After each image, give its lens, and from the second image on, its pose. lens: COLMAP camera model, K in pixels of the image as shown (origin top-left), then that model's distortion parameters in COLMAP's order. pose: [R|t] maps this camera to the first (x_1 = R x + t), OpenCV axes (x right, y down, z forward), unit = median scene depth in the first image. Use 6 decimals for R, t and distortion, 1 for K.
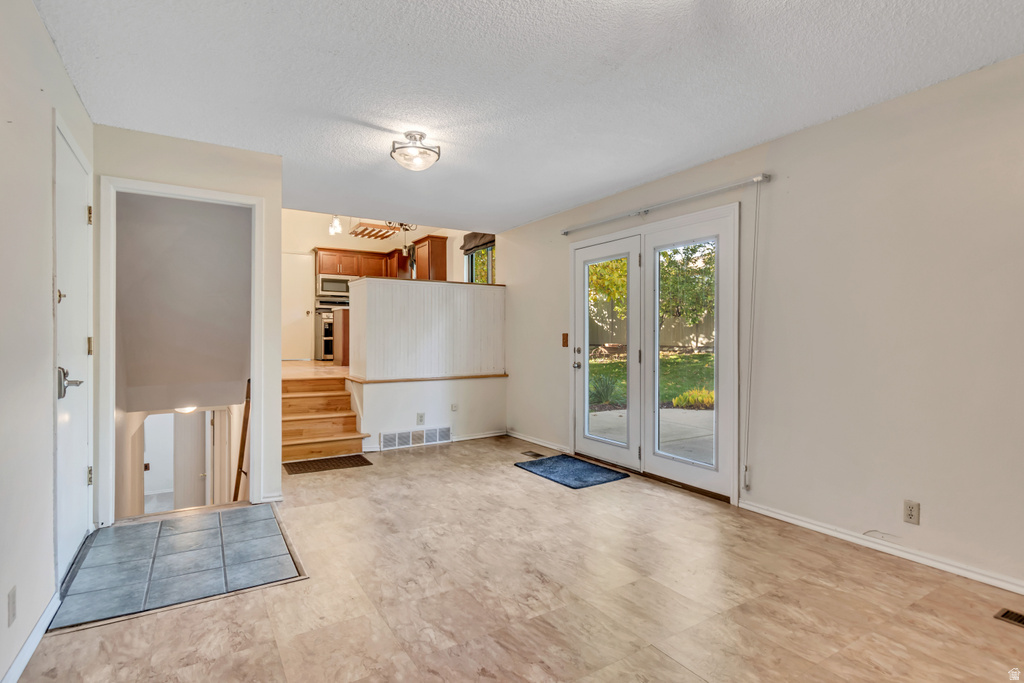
lens RADIAL K [[525.8, 0, 514.8], [0, 525.8, 336.2], [0, 0, 1]] dist [0.003264, -0.000191]
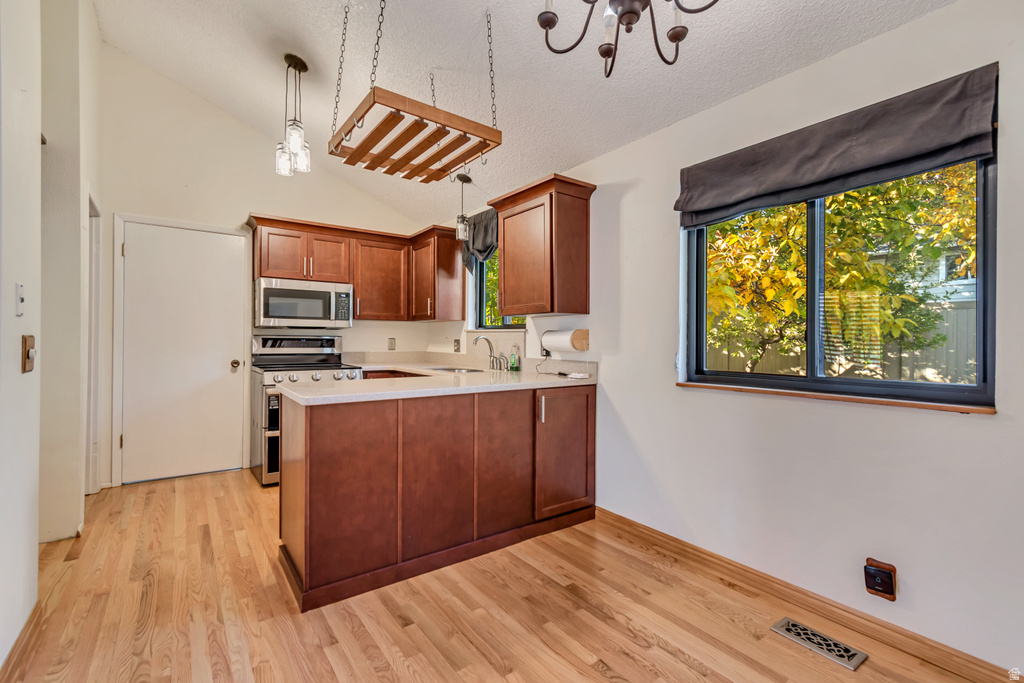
lens RADIAL K [[458.3, 0, 514.3], [0, 458.3, 336.5], [0, 0, 1]] dist [0.000871, -0.000638]
pose [[0.996778, 0.004964, 0.080058, -0.610148], [-0.005293, 0.999978, 0.003892, -0.231559], [-0.080037, -0.004303, 0.996783, 1.928912]]
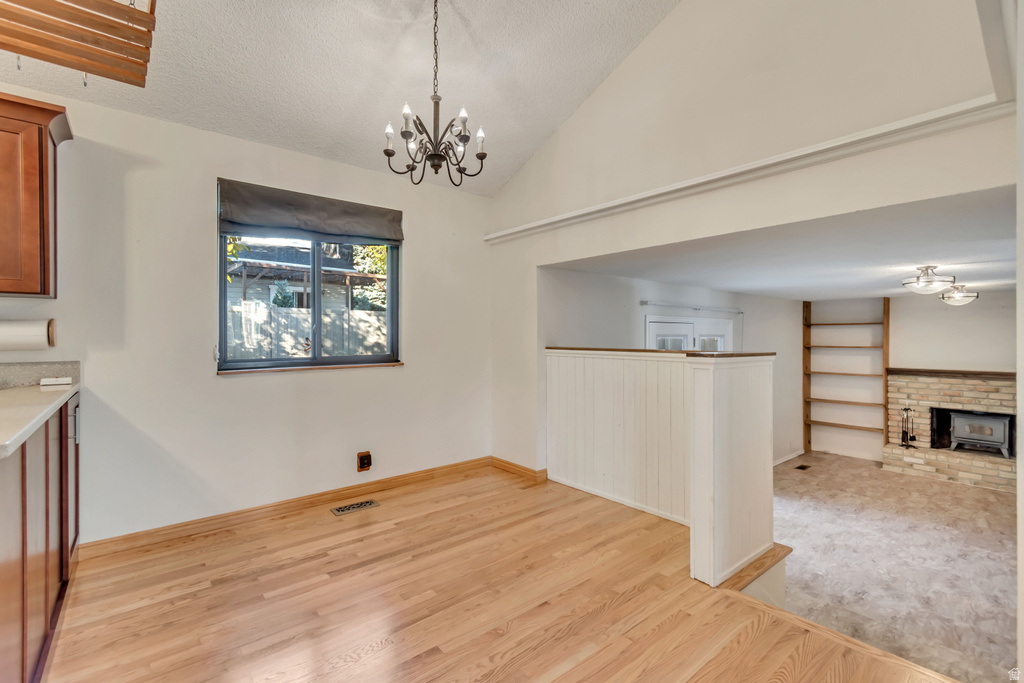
lens RADIAL K [[458.3, 0, 514.3], [0, 458.3, 336.5], [0, 0, 1]] dist [0.000871, -0.000638]
pose [[-0.144296, 0.000757, 0.989534, -1.204970], [-0.004284, 0.999990, -0.001389, -0.218595], [-0.989525, -0.004440, -0.144291, 2.269215]]
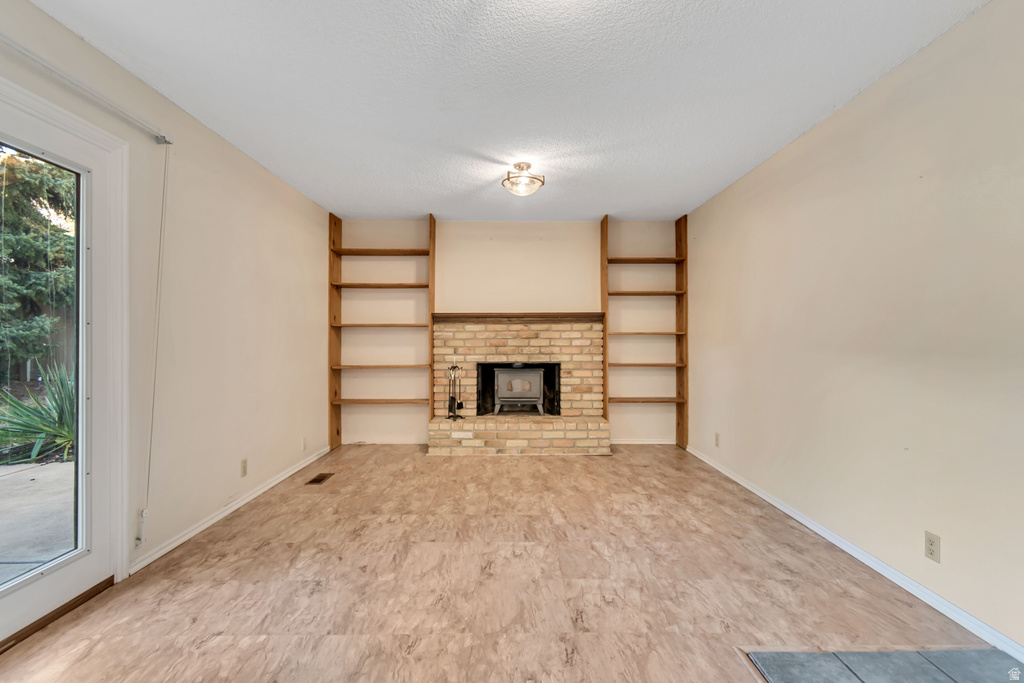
lens RADIAL K [[458.3, 0, 514.3], [0, 458.3, 336.5], [0, 0, 1]] dist [0.000871, -0.000638]
pose [[-0.857847, 0.002858, 0.513898, -0.378828], [-0.002288, 0.999953, -0.009381, 0.008264], [-0.513901, -0.009223, -0.857800, 1.434024]]
